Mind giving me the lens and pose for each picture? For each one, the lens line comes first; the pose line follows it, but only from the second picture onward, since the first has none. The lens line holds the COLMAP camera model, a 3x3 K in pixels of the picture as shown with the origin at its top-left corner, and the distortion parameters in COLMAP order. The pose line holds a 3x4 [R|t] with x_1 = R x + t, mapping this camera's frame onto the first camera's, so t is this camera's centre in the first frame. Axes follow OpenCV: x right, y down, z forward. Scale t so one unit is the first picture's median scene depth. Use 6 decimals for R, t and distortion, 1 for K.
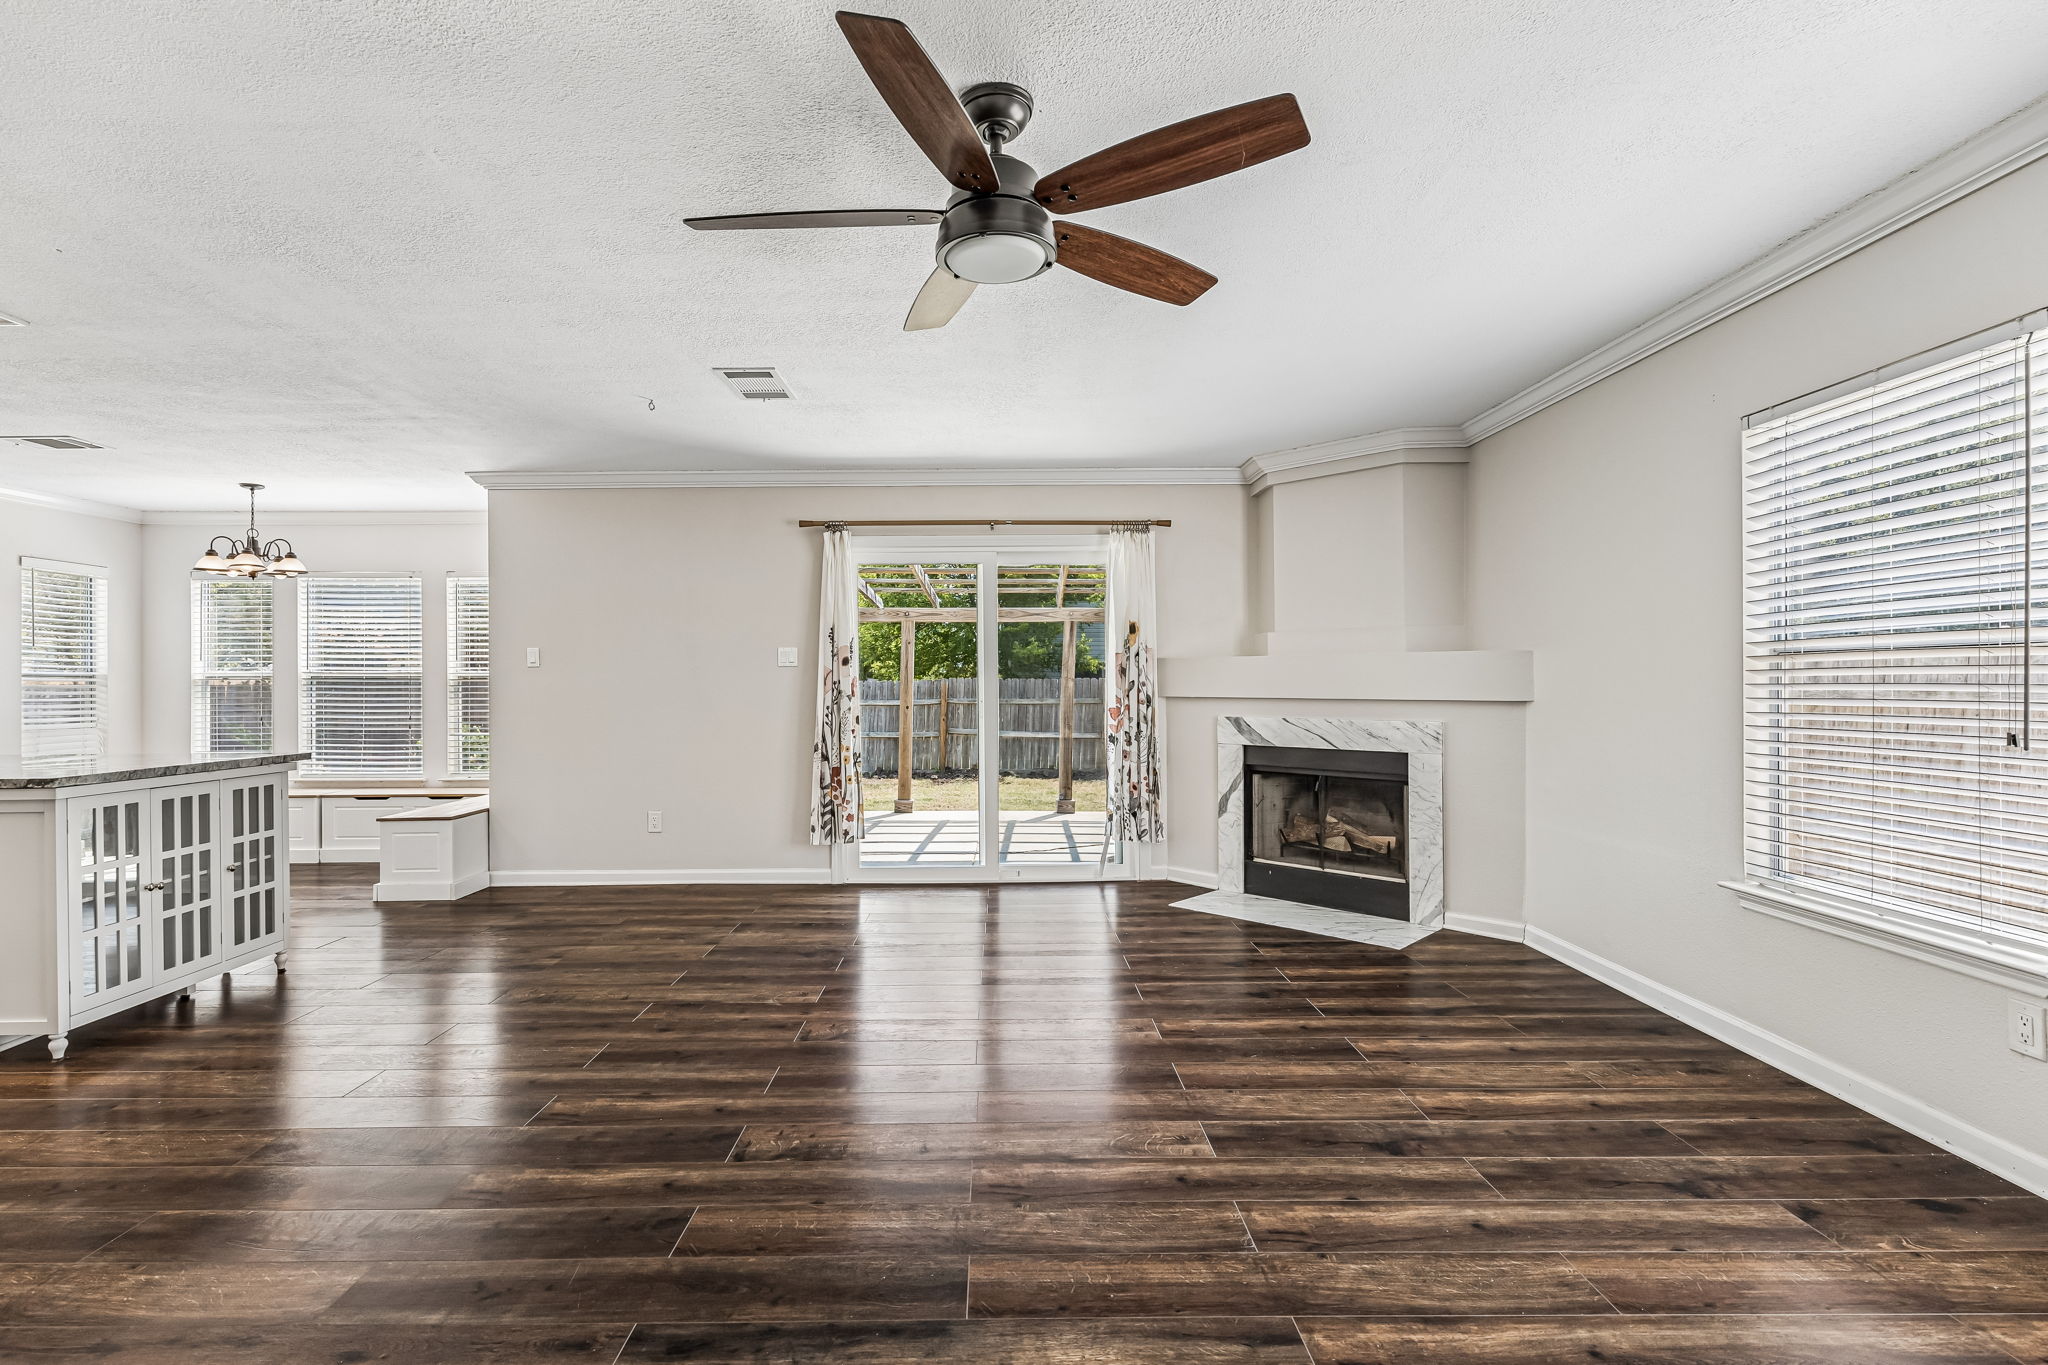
lens RADIAL K [[950.6, 0, 995.0], [0, 950.6, 683.2], [0, 0, 1]] dist [0.005436, 0.000163]
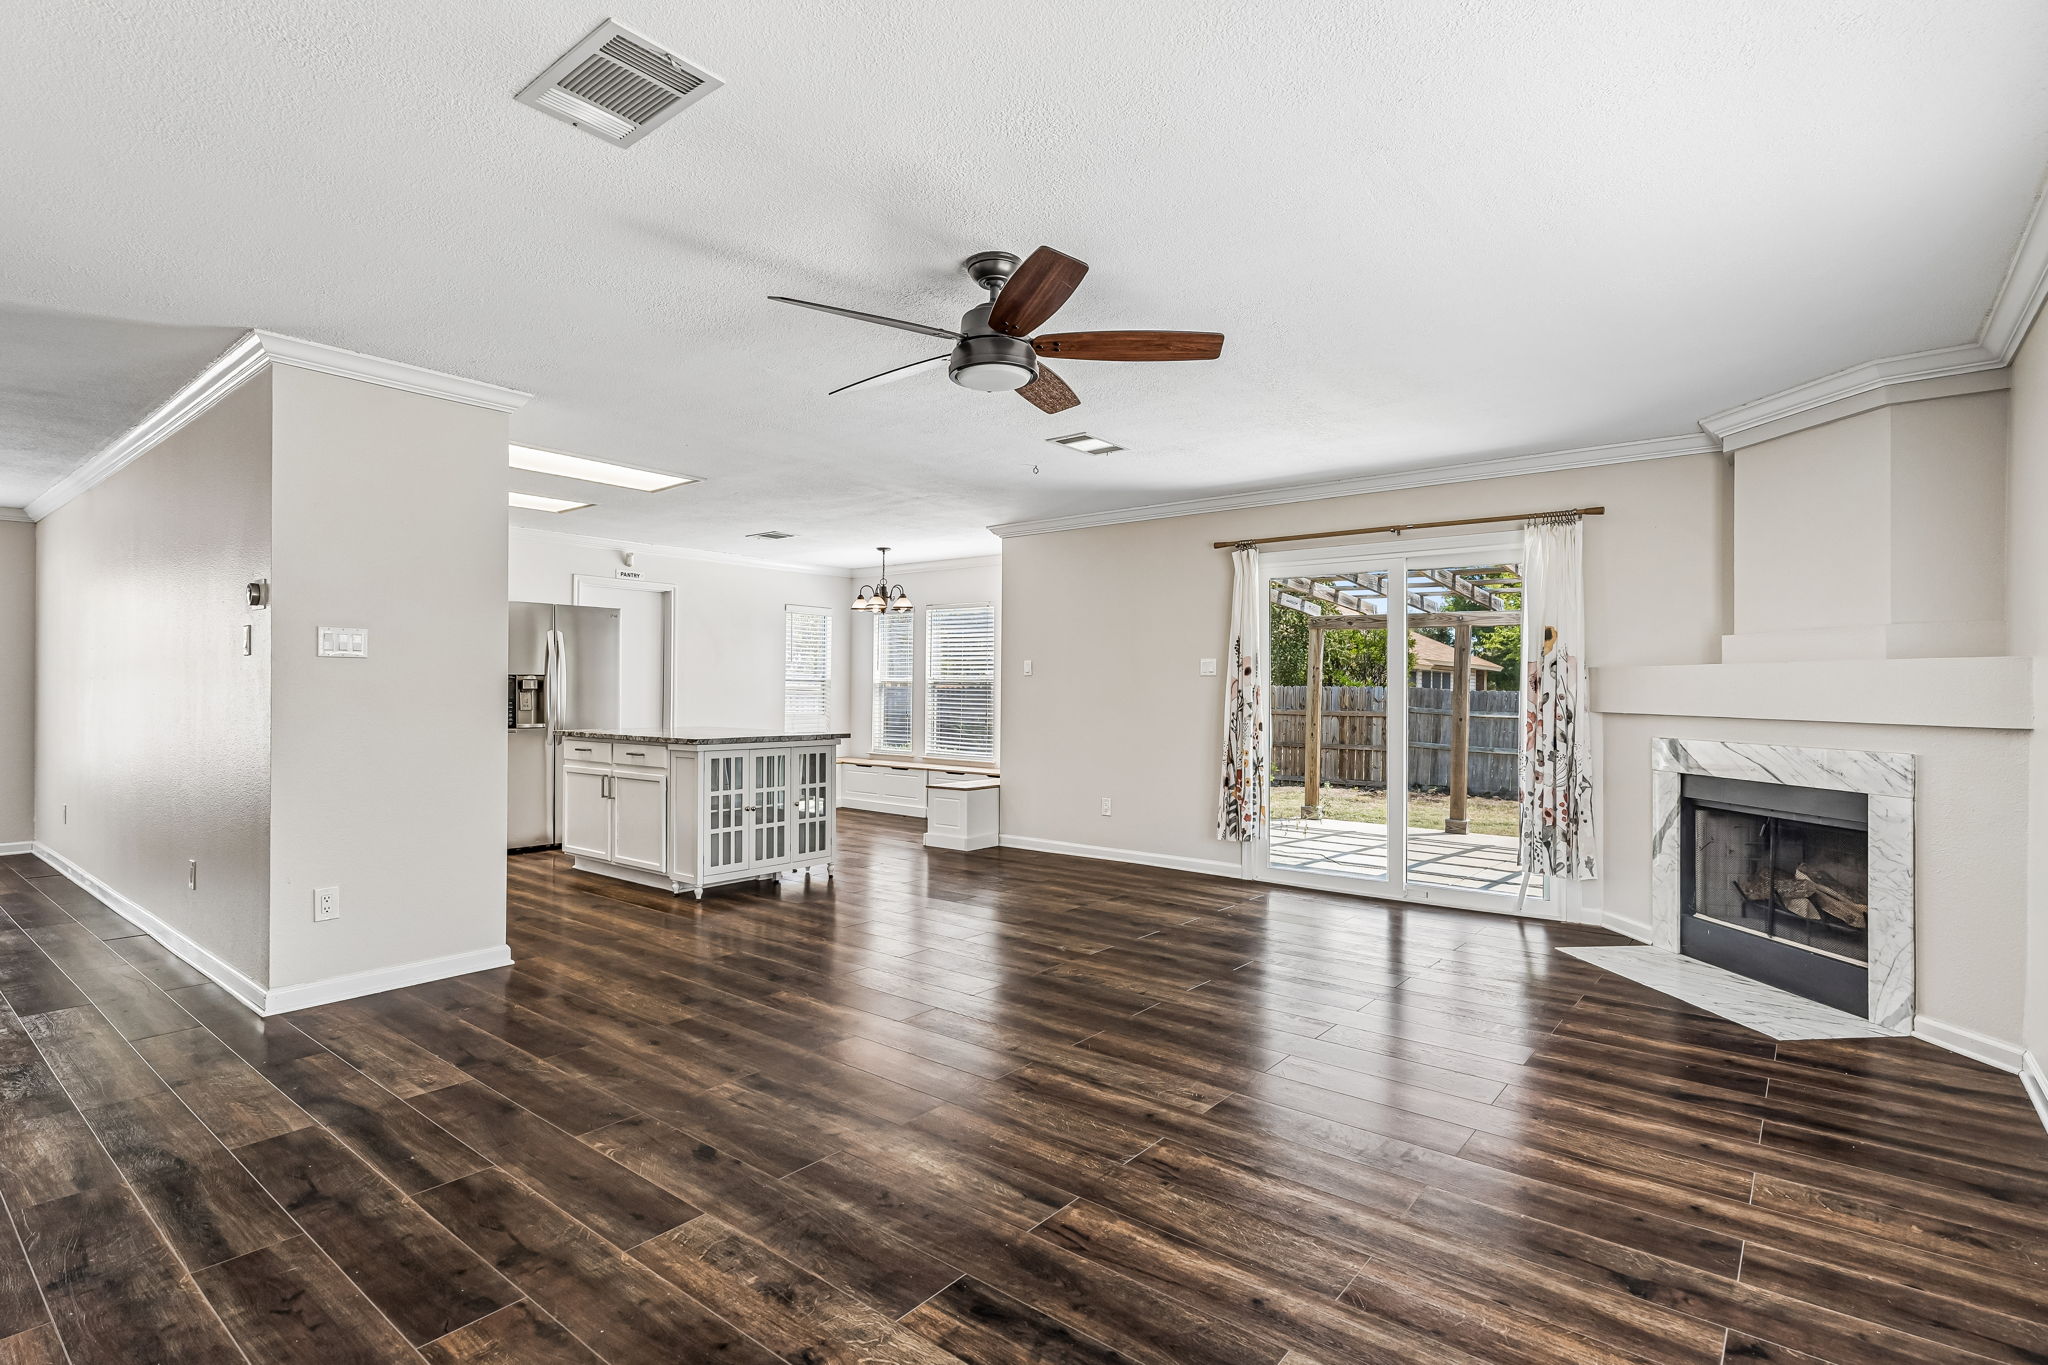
lens RADIAL K [[988.3, 0, 1024.0], [0, 988.3, 682.5], [0, 0, 1]] dist [0.005398, -0.000205]
pose [[0.777643, 0.006906, -0.628668, 0.365799], [-0.011843, 0.999923, -0.003665, -0.003370], [0.628595, 0.010295, 0.777665, -0.023771]]
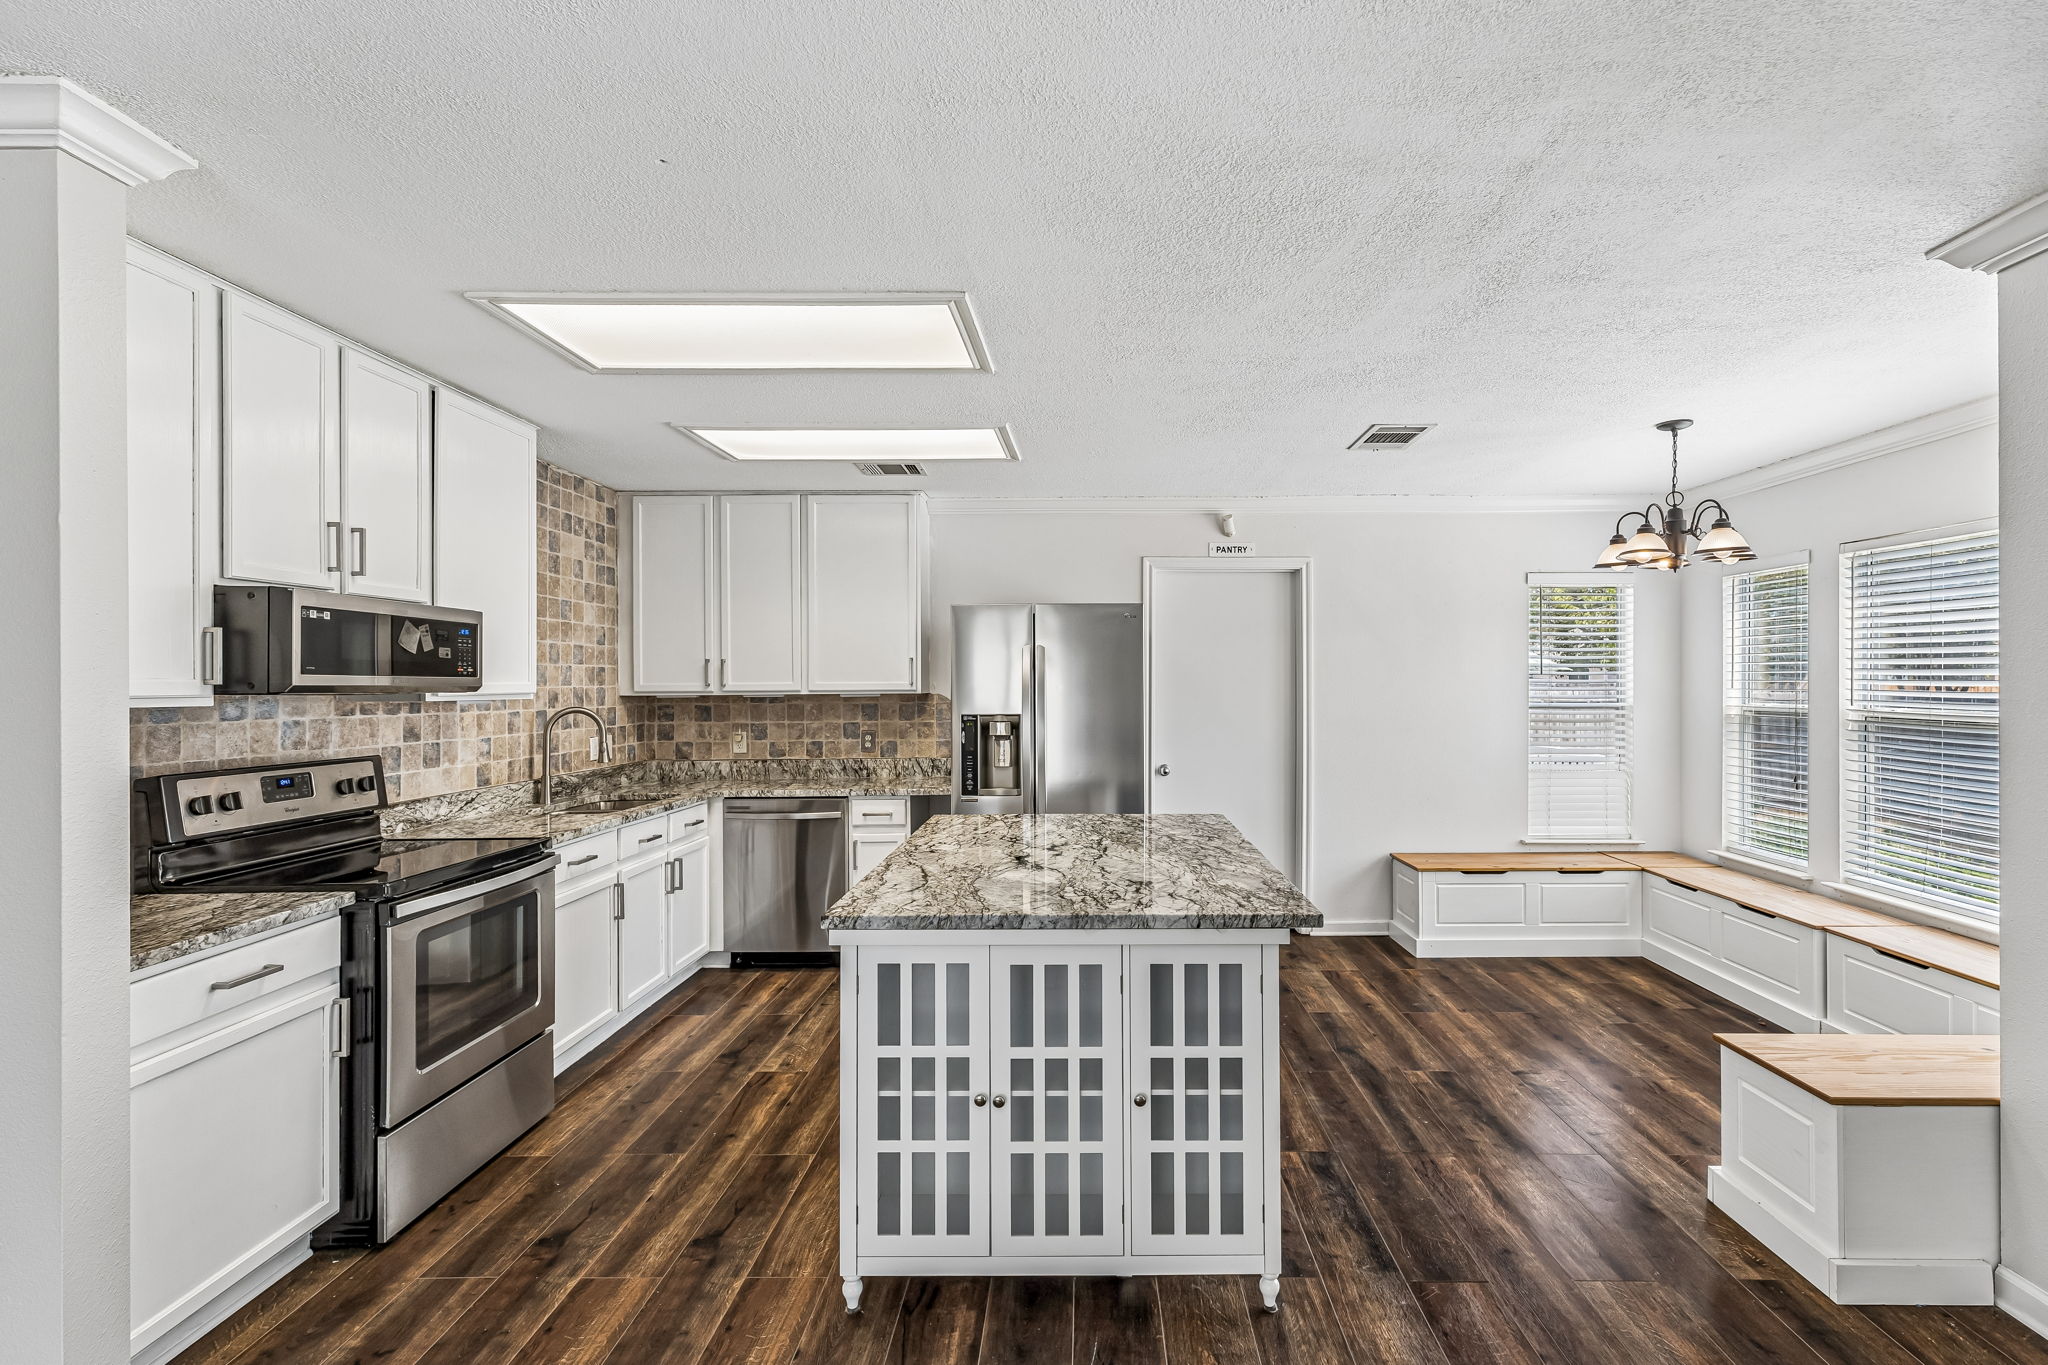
lens RADIAL K [[951.4, 0, 1095.3], [0, 951.4, 683.1], [0, 0, 1]] dist [0.008762, -0.000001]
pose [[0.005923, 0.006005, -0.999964, -0.160159], [0.003234, 0.999977, 0.006025, -0.044171], [0.999977, -0.003270, 0.005903, 0.692327]]
